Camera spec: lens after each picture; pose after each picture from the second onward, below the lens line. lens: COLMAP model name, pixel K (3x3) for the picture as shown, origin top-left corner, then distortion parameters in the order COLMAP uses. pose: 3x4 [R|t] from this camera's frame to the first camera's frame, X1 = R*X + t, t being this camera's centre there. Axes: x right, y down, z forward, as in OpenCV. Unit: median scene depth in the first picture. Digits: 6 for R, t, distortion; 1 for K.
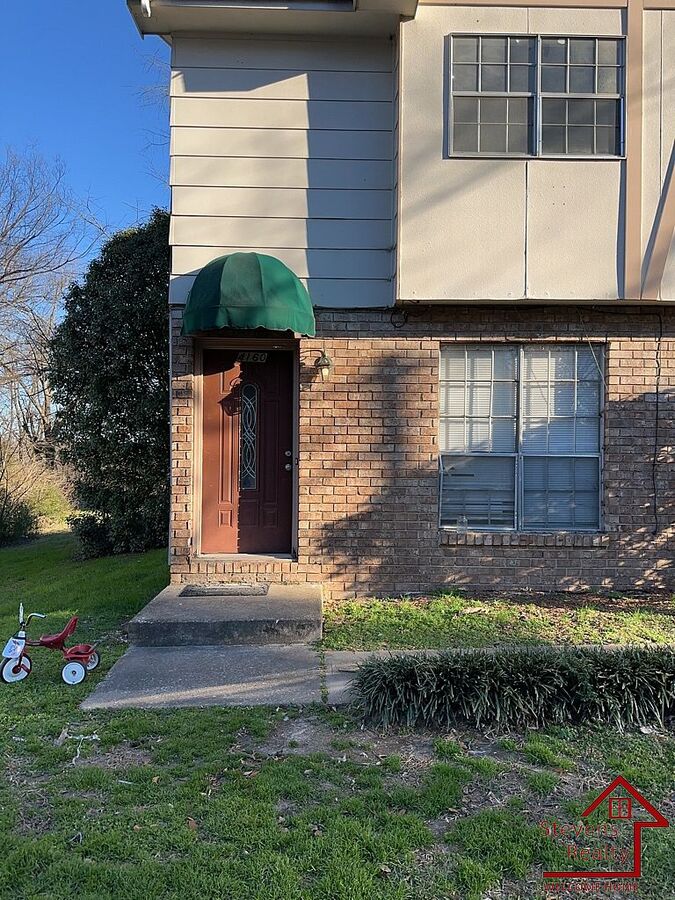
lens RADIAL K [[633.0, 0, 334.4], [0, 633.0, 456.1], [0, 0, 1]] dist [0.047902, -0.054941]
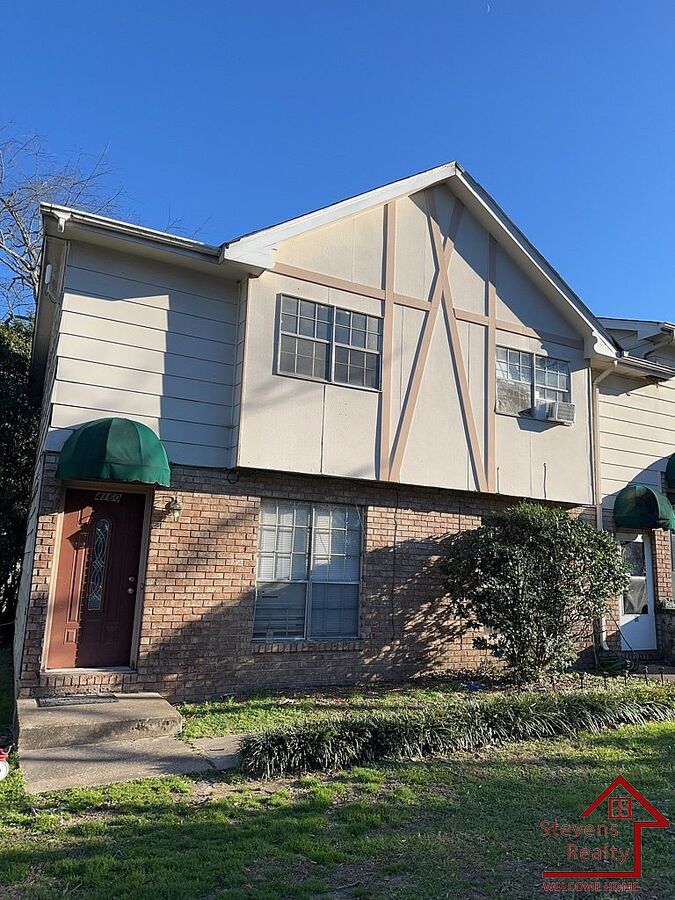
lens RADIAL K [[654.6, 0, 337.5], [0, 654.6, 450.0], [0, 0, 1]] dist [0.246404, -0.546939]
pose [[0.894268, 0.102214, 0.435703, -0.318149], [-0.029673, 0.984968, -0.170167, -0.042739], [-0.446547, 0.139246, 0.883859, -0.348245]]
